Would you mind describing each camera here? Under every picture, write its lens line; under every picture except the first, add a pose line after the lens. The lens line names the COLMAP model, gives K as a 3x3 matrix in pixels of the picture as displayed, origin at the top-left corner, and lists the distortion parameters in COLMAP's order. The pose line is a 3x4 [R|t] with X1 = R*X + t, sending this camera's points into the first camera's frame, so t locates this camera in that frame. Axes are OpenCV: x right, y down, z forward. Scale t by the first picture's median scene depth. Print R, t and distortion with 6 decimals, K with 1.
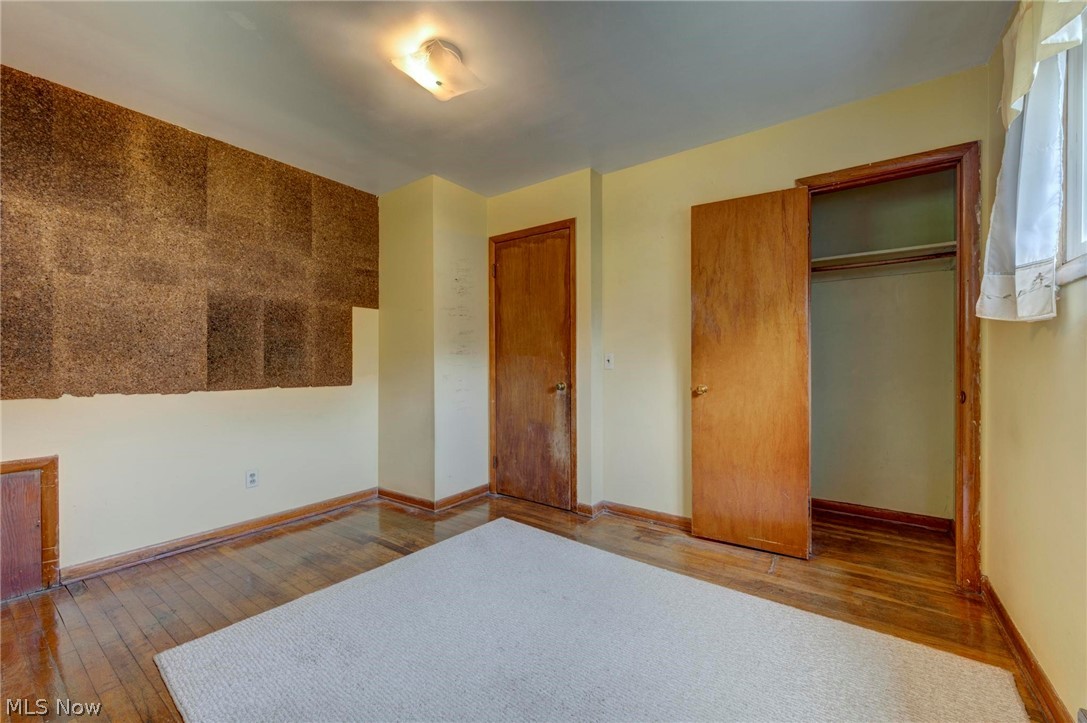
lens RADIAL K [[432.5, 0, 546.0], [0, 432.5, 360.1], [0, 0, 1]] dist [0.001078, -0.000482]
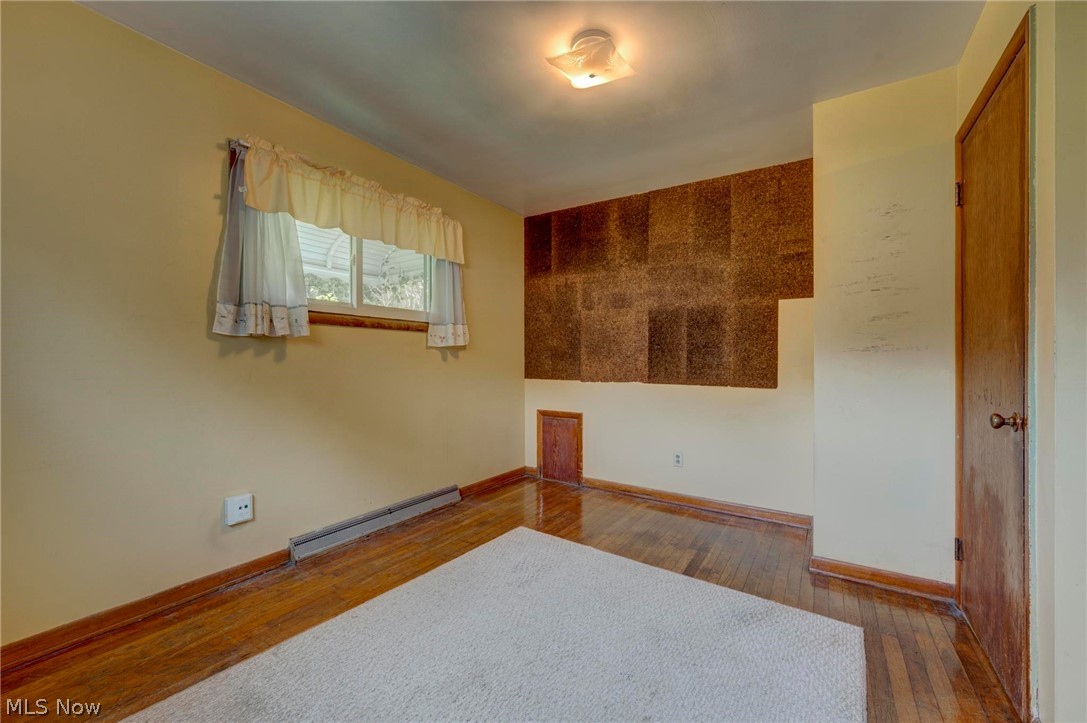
lens RADIAL K [[432.5, 0, 547.0], [0, 432.5, 362.7], [0, 0, 1]] dist [0.001078, -0.000482]
pose [[0.049671, 0.006556, -0.998744, 0.474641], [-0.003720, 0.999973, 0.006379, 0.001114], [0.998759, 0.003398, 0.049694, 0.556617]]
